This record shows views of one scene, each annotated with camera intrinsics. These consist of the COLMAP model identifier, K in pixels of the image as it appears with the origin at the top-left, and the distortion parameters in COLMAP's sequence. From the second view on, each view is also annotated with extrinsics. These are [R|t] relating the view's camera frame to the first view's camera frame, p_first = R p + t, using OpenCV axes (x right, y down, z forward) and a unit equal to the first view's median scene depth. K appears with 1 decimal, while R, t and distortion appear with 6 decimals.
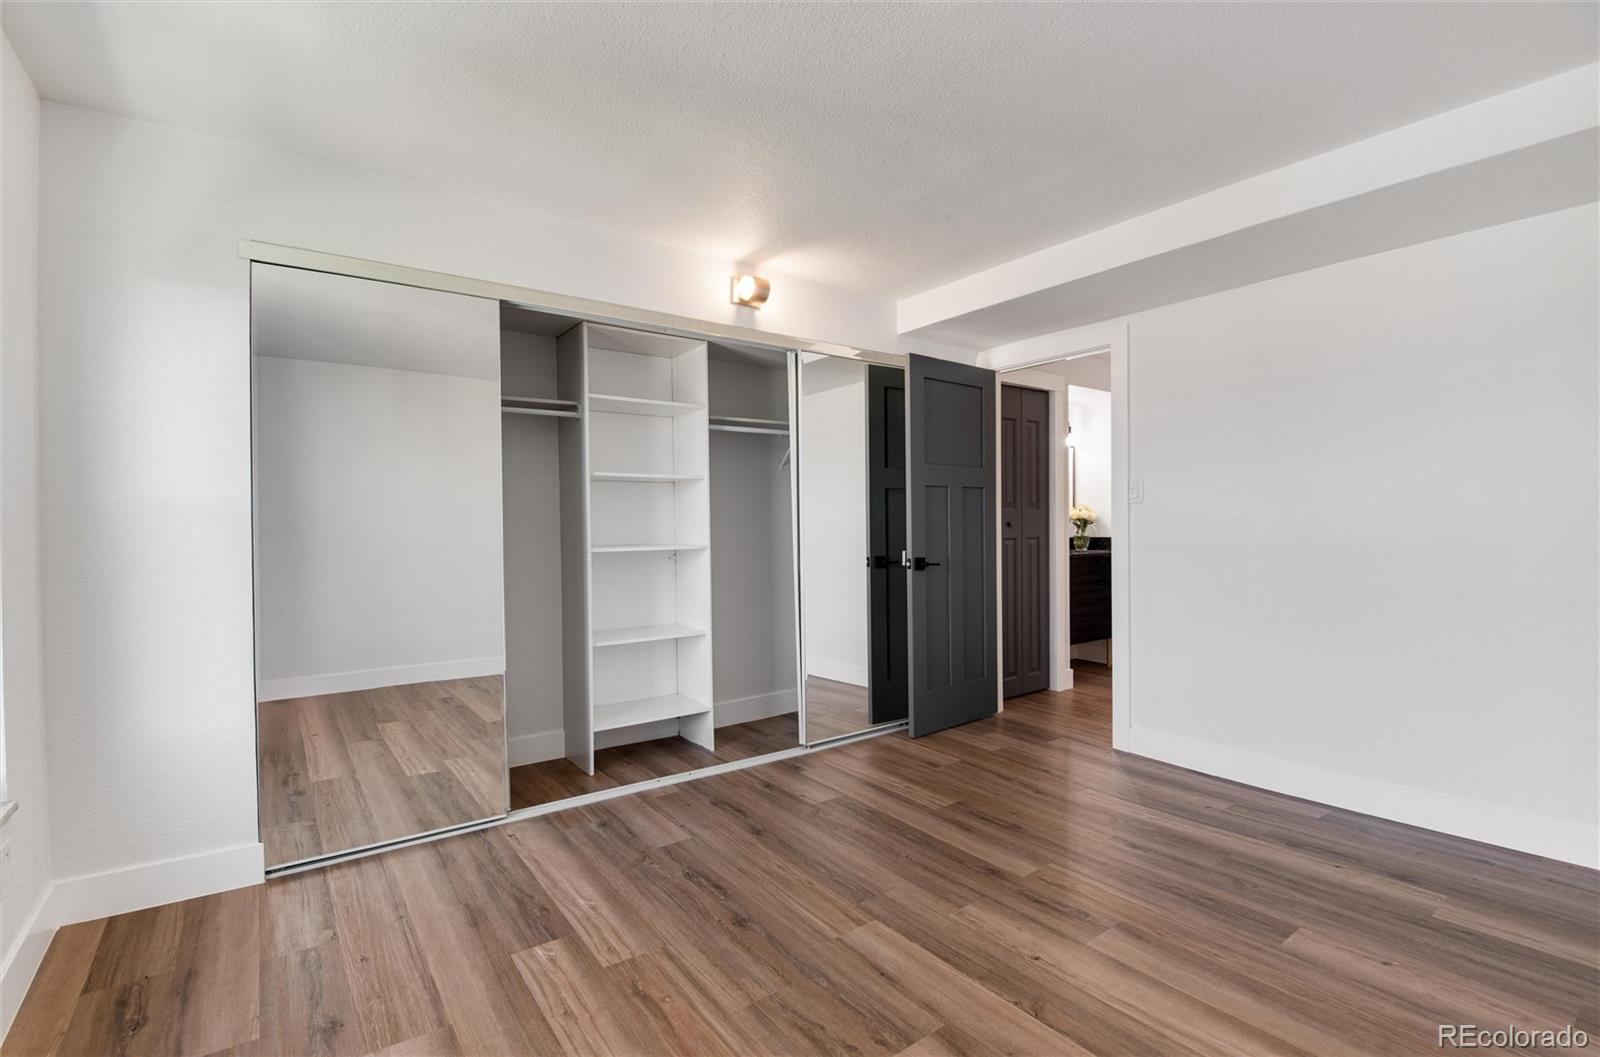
lens RADIAL K [[707.1, 0, 800.0], [0, 707.1, 528.5], [0, 0, 1]] dist [0.001422, -0.004095]
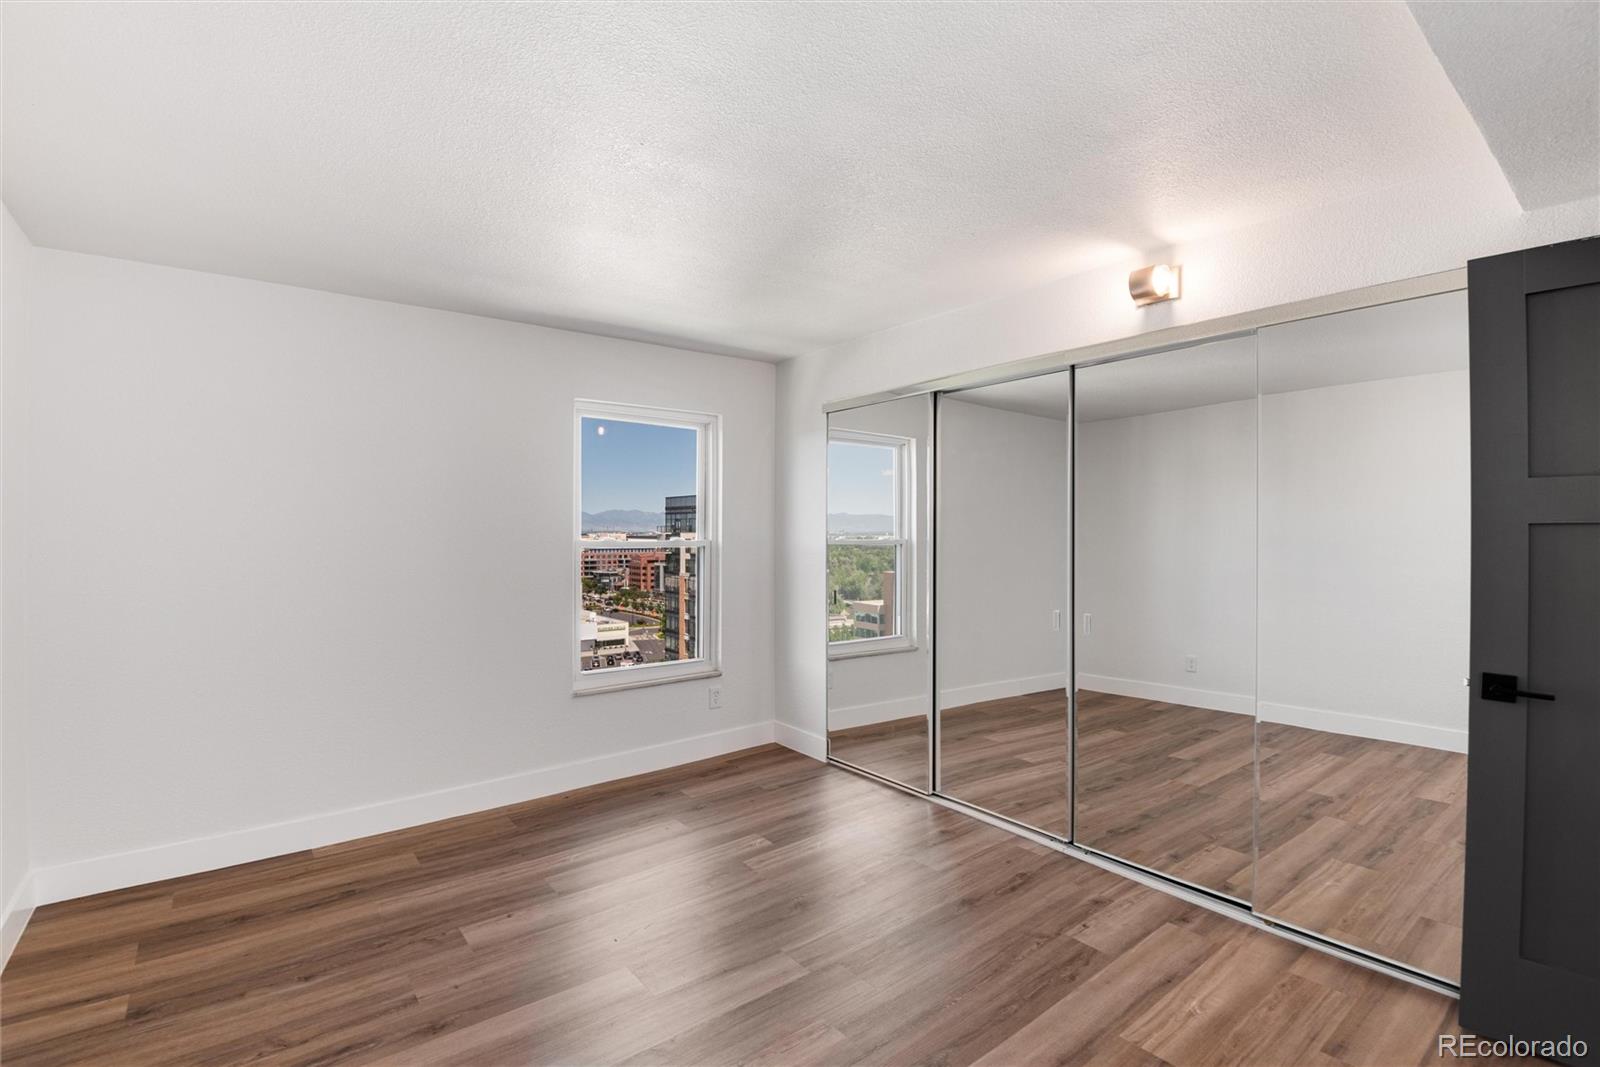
lens RADIAL K [[740.8, 0, 825.2], [0, 740.8, 524.4], [0, 0, 1]] dist [-0.000412, -0.012195]
pose [[0.069127, -0.004572, -0.997597, 1.253665], [-0.016679, 0.999844, -0.005738, -0.096409], [0.997468, 0.017036, 0.069040, 0.990773]]
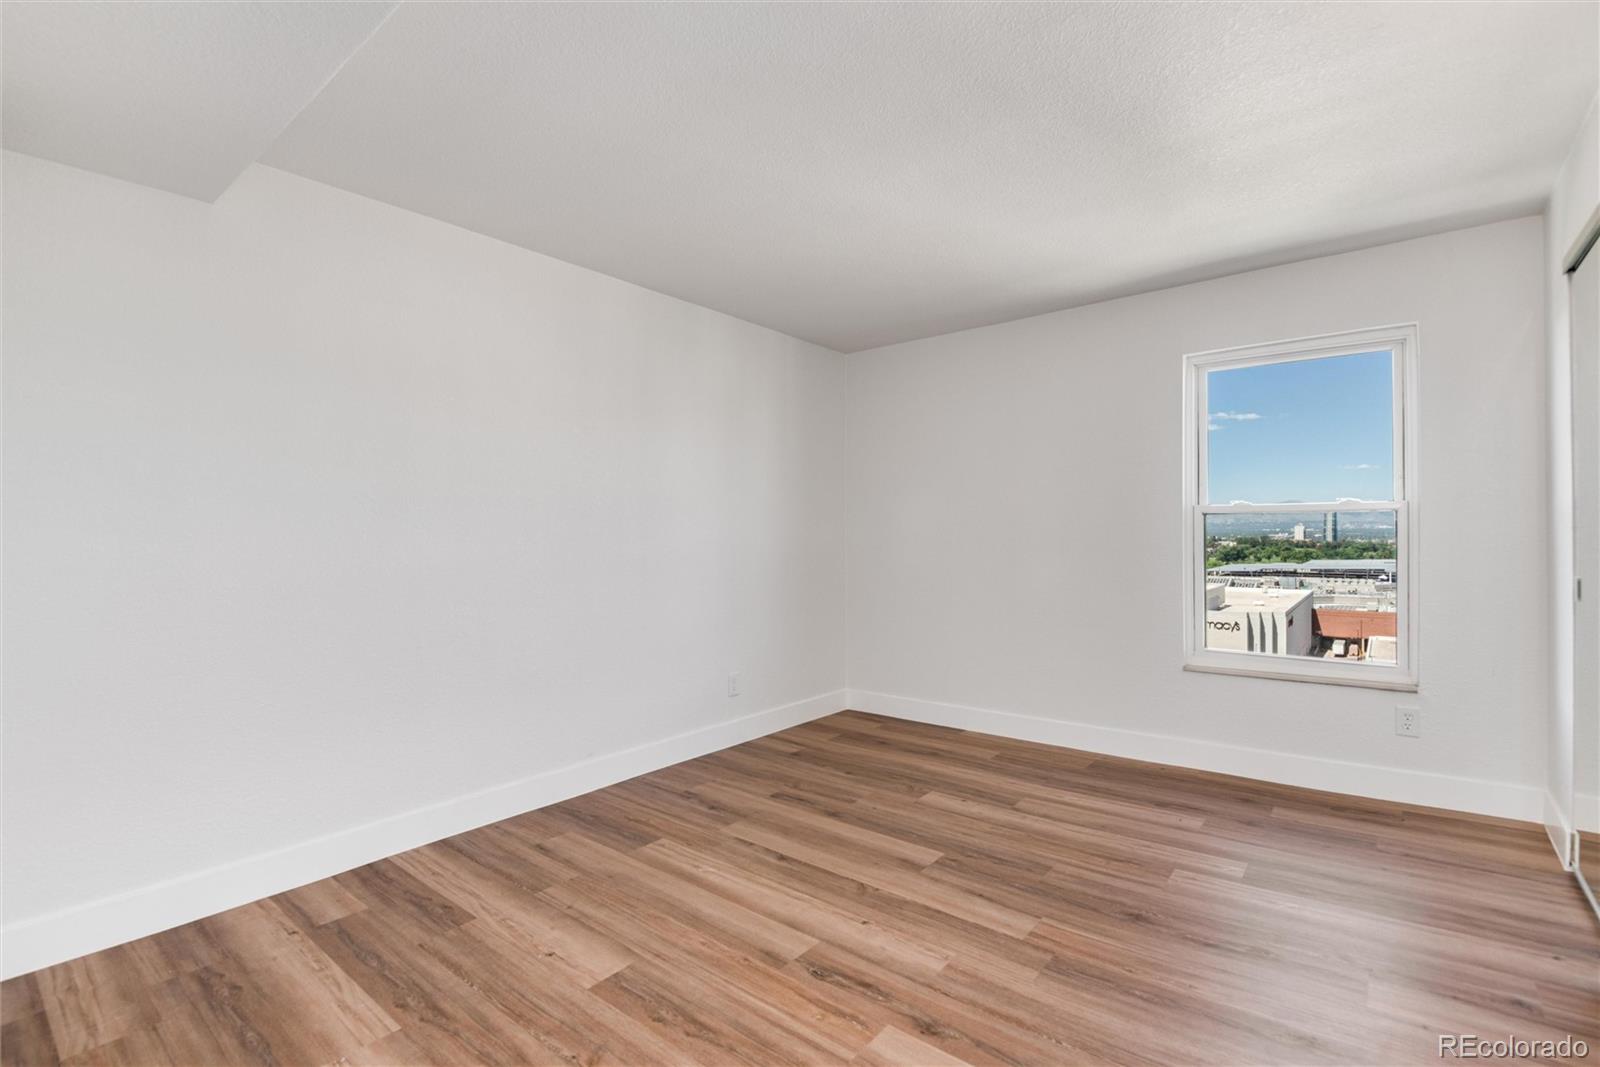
lens RADIAL K [[769.0, 0, 800.0], [0, 769.0, 533.5], [0, 0, 1]] dist [0.003355, 0.000074]
pose [[-0.963997, 0.009364, -0.265749, 0.719649], [0.005273, 0.999856, 0.016104, -0.025977], [0.265862, 0.014123, -0.963908, 2.048973]]
